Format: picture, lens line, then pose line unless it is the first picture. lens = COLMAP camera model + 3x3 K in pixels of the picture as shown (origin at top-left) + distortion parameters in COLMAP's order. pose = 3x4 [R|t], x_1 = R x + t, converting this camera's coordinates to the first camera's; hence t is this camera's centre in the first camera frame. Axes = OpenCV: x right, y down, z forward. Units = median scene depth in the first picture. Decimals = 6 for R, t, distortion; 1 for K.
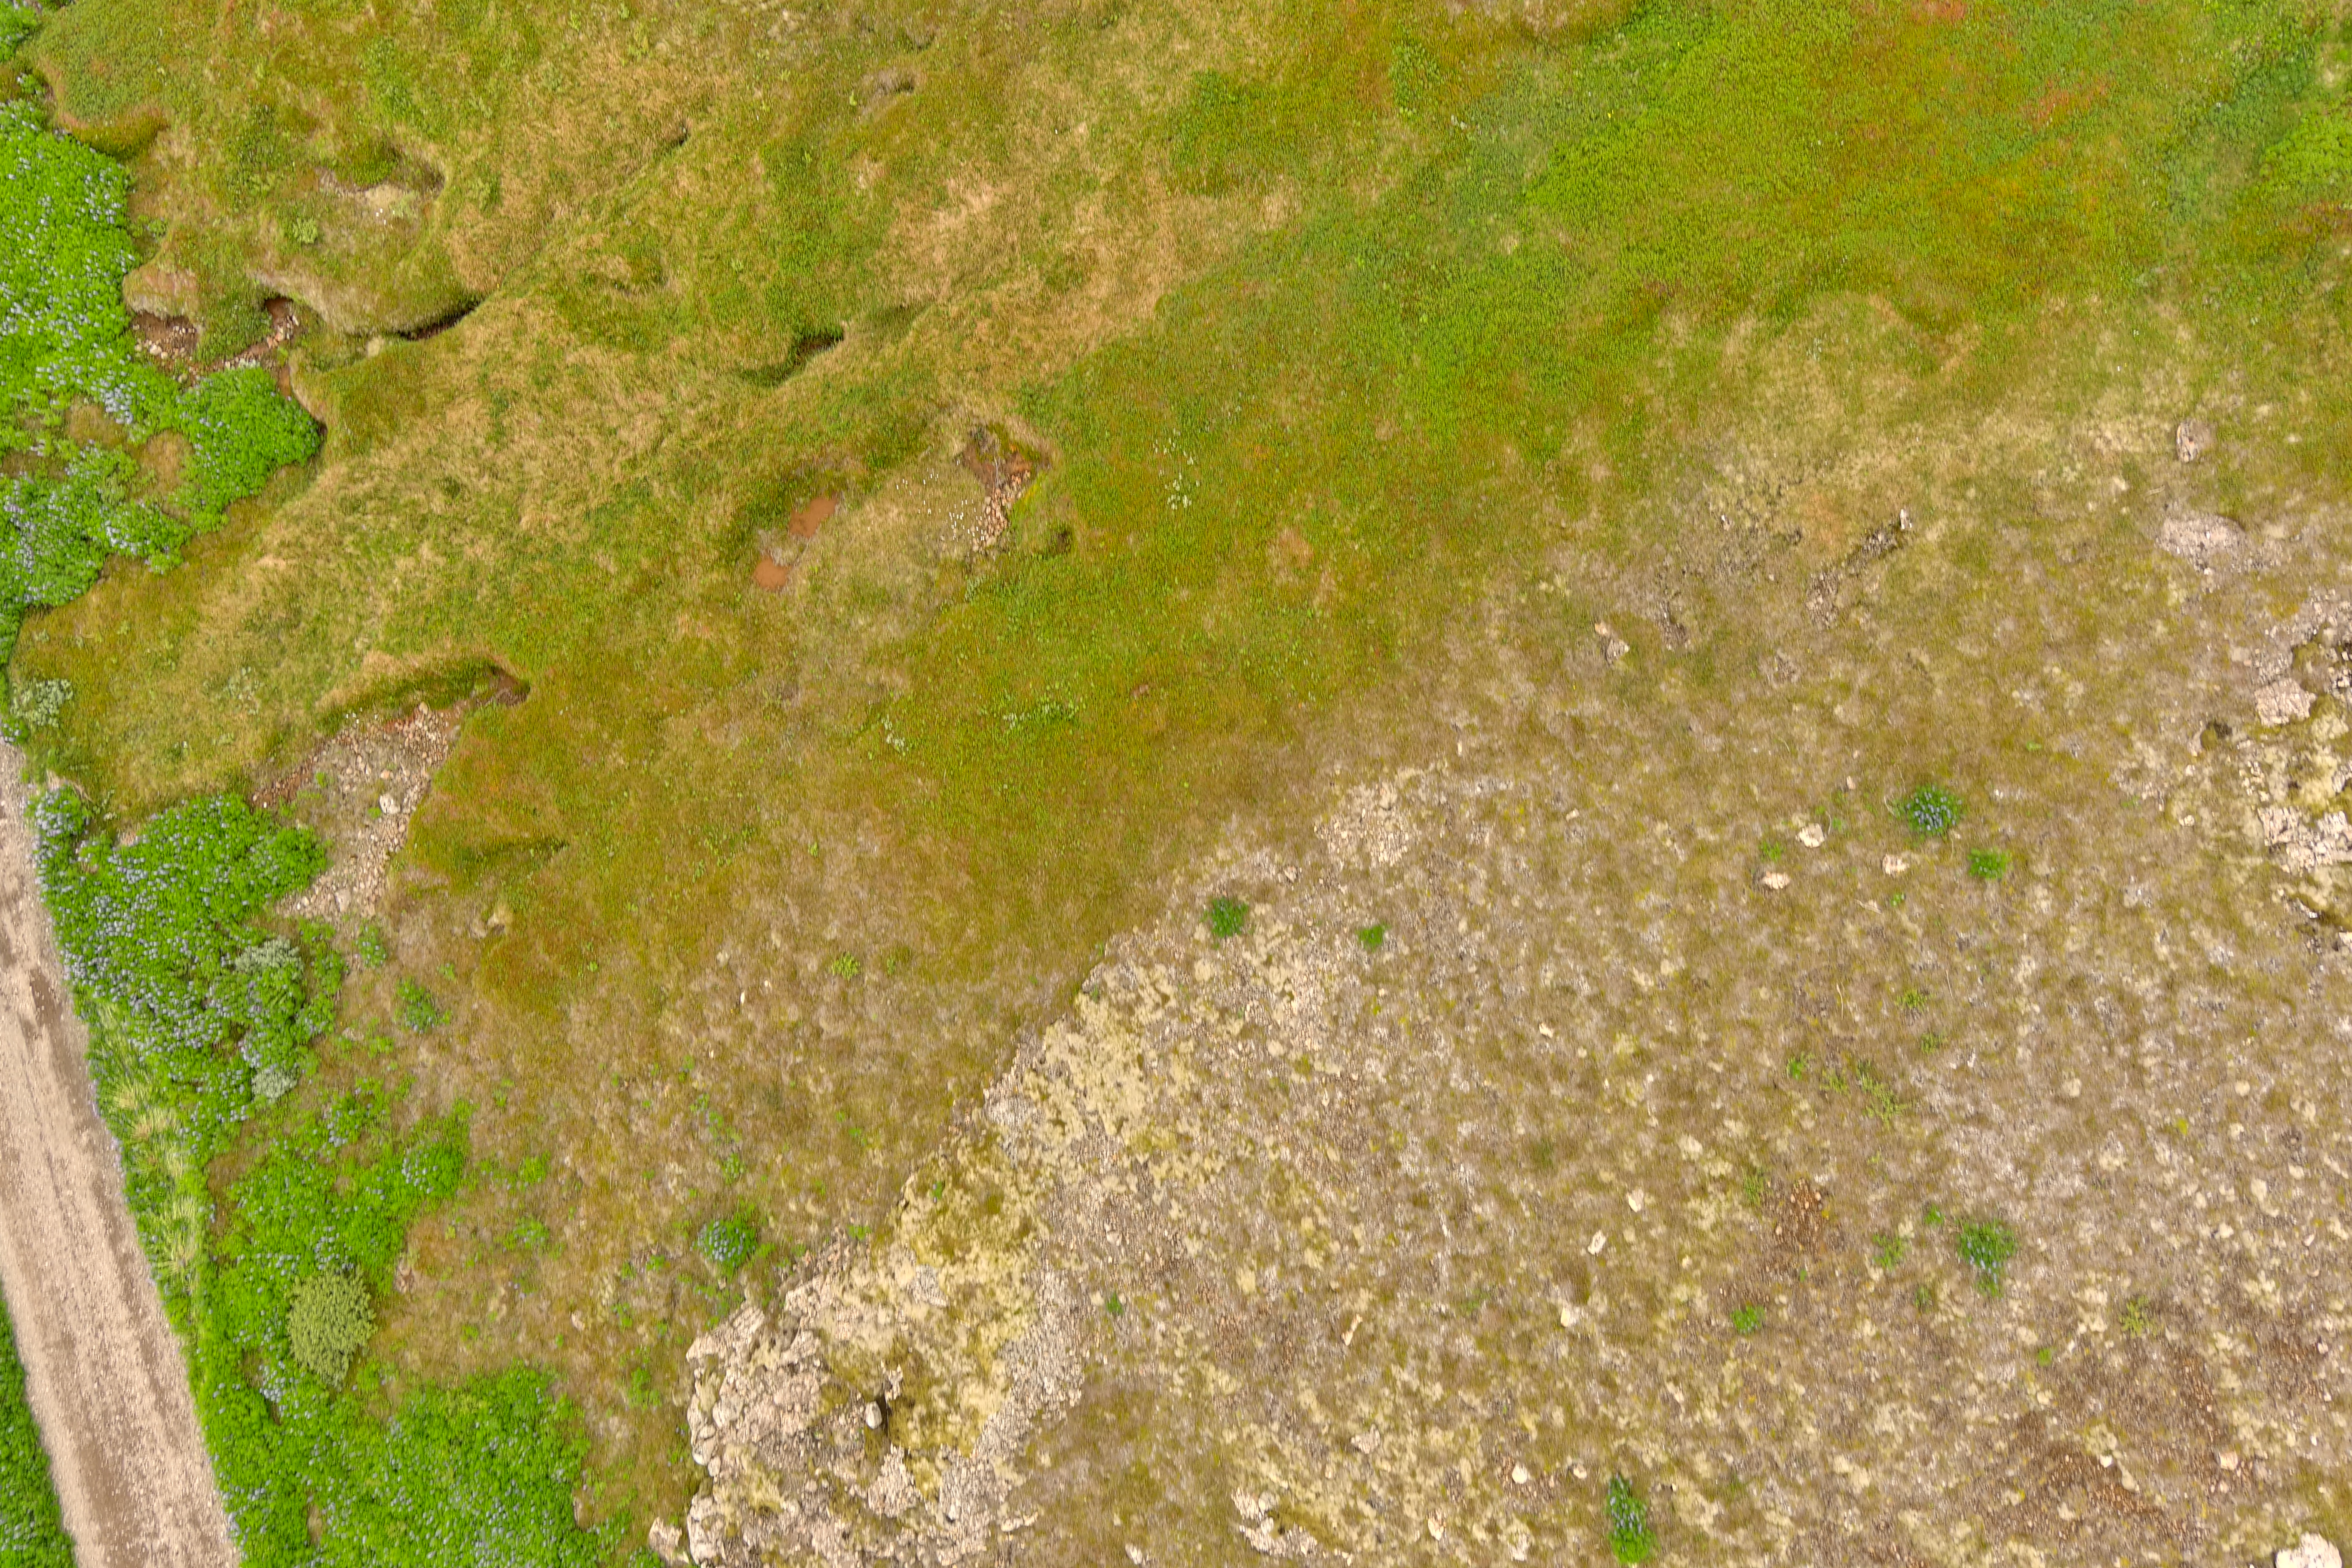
lens RADIAL K [[1903.2, 0, 1179.6], [0, 1903.2, 758.5], [0, 0, 1]] dist [0.035682, -0.015623]
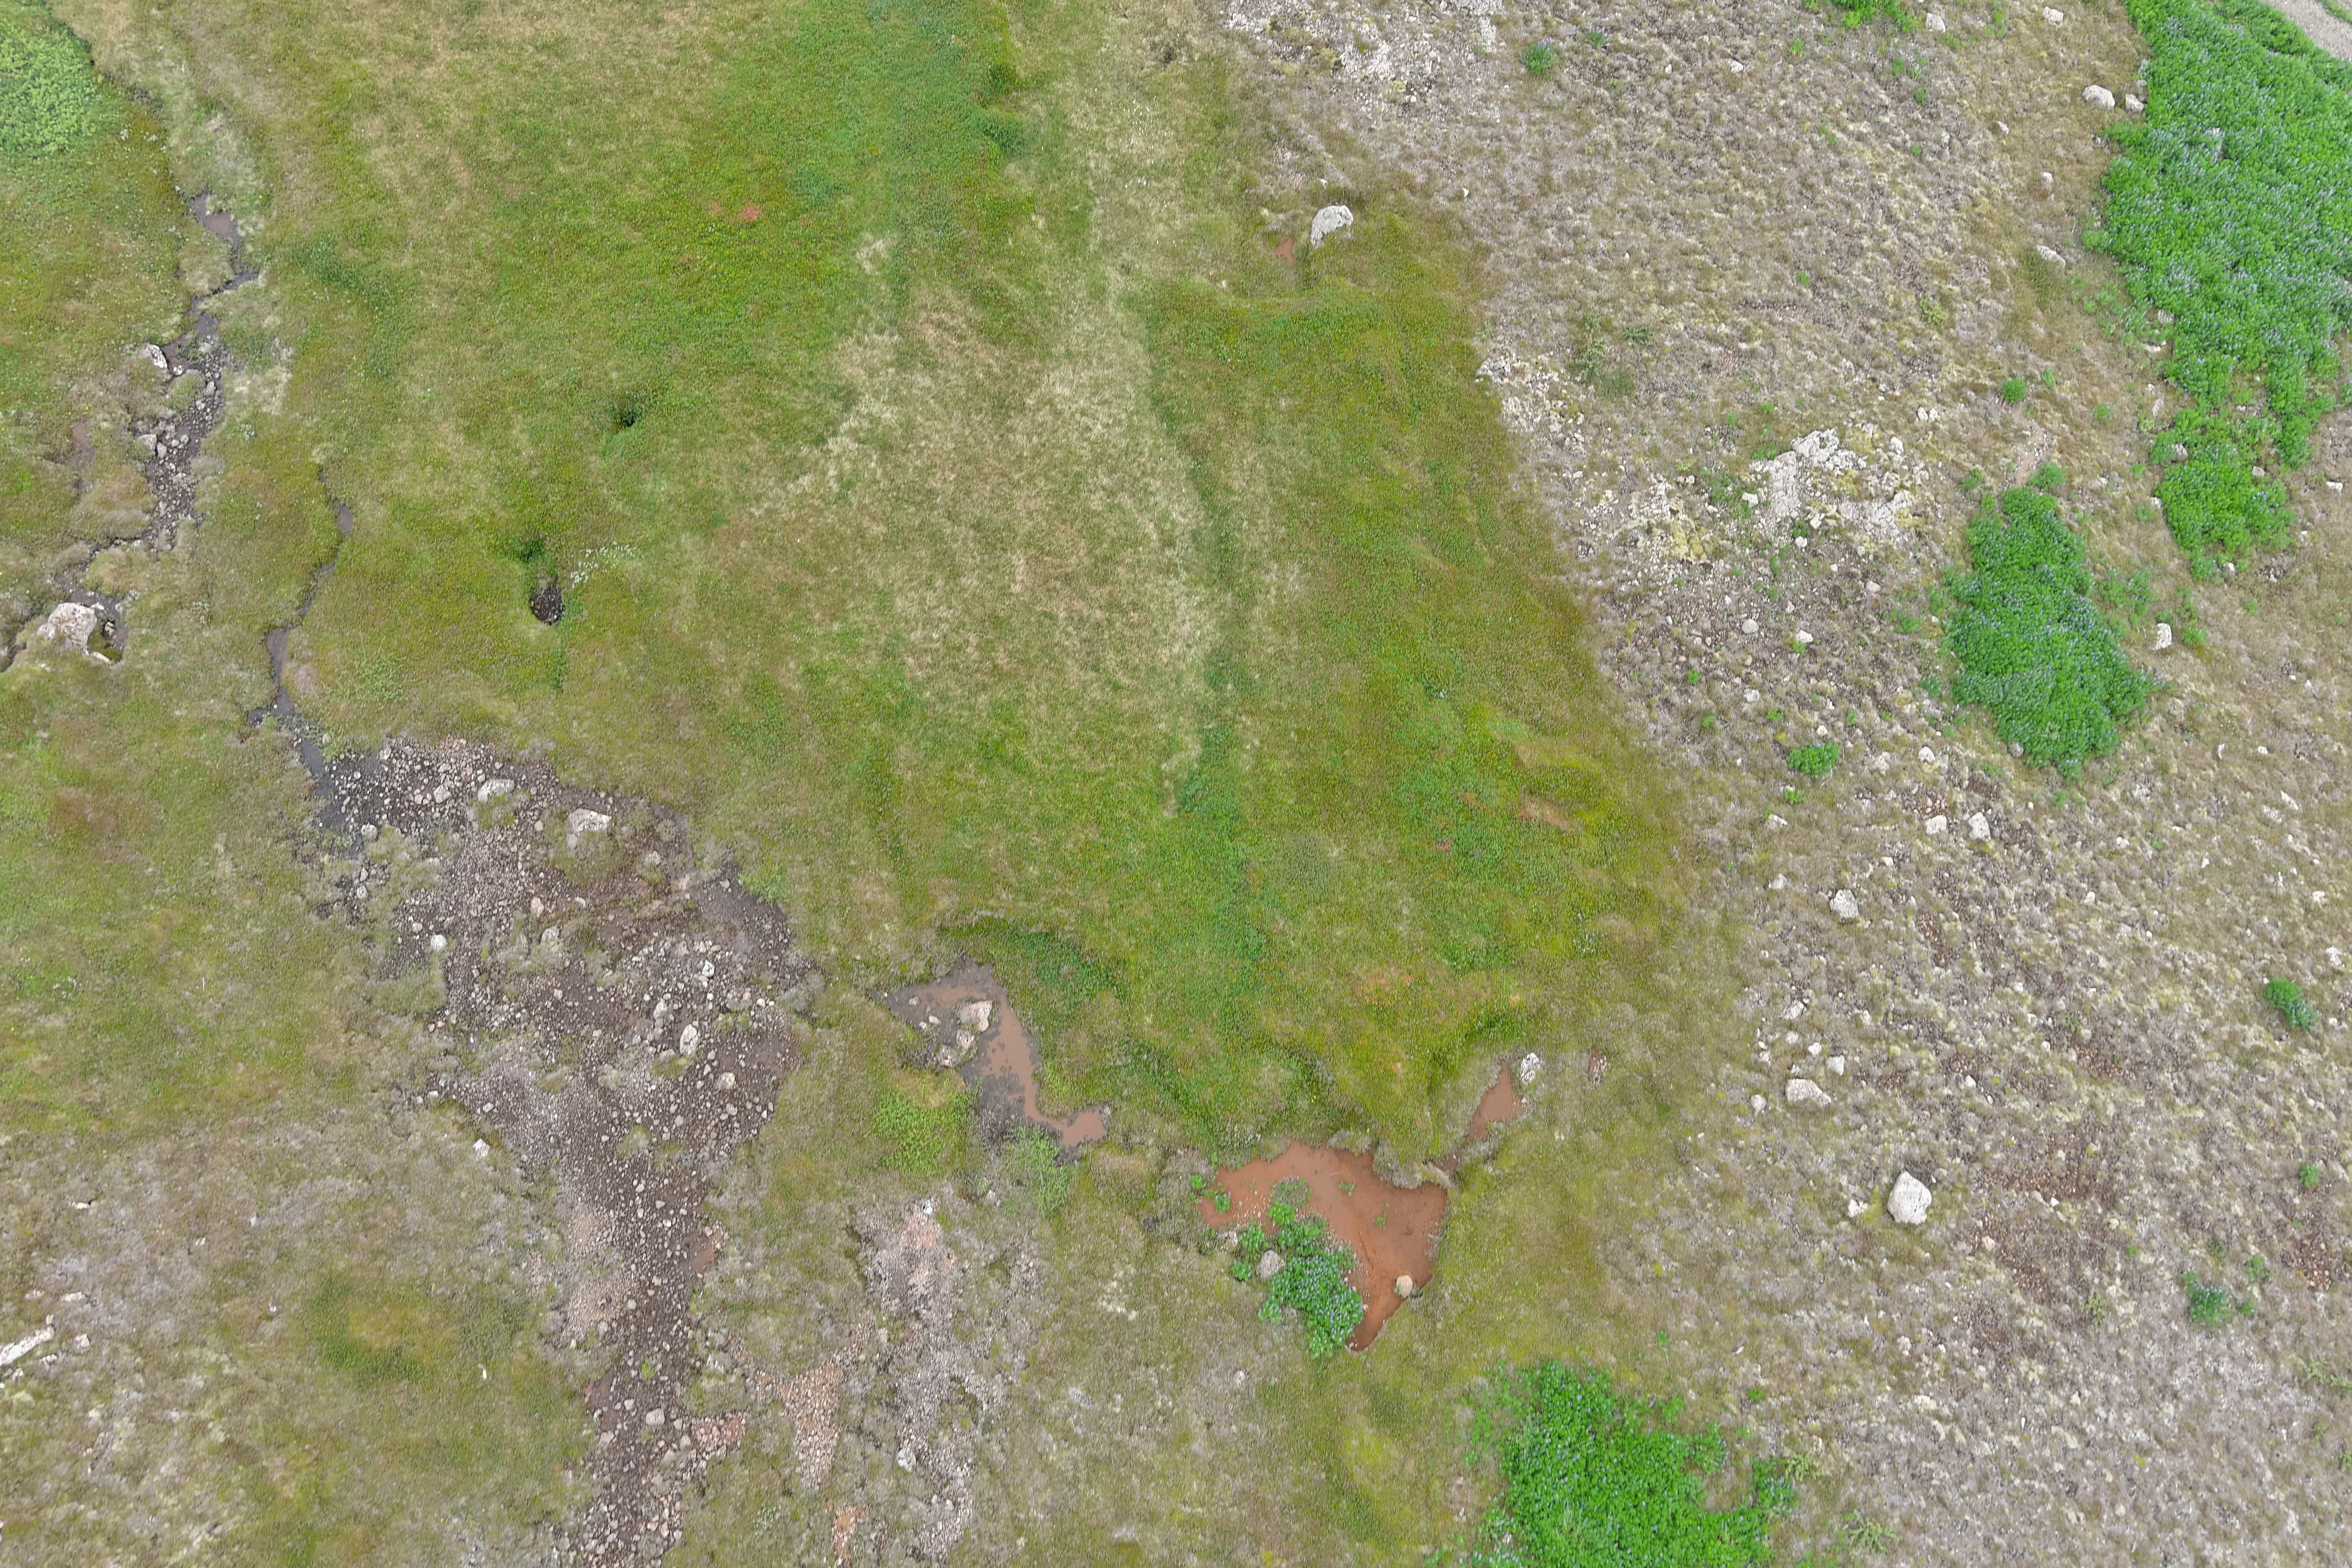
lens RADIAL K [[1903.2, 0, 1189.3], [0, 1903.2, 765.1], [0, 0, 1]] dist [0.035682, -0.015623]
pose [[-0.892115, 0.440749, -0.099354, 1.024916], [-0.447628, -0.832380, 0.326759, 0.449010], [0.061318, 0.335981, 0.939871, -0.441522]]
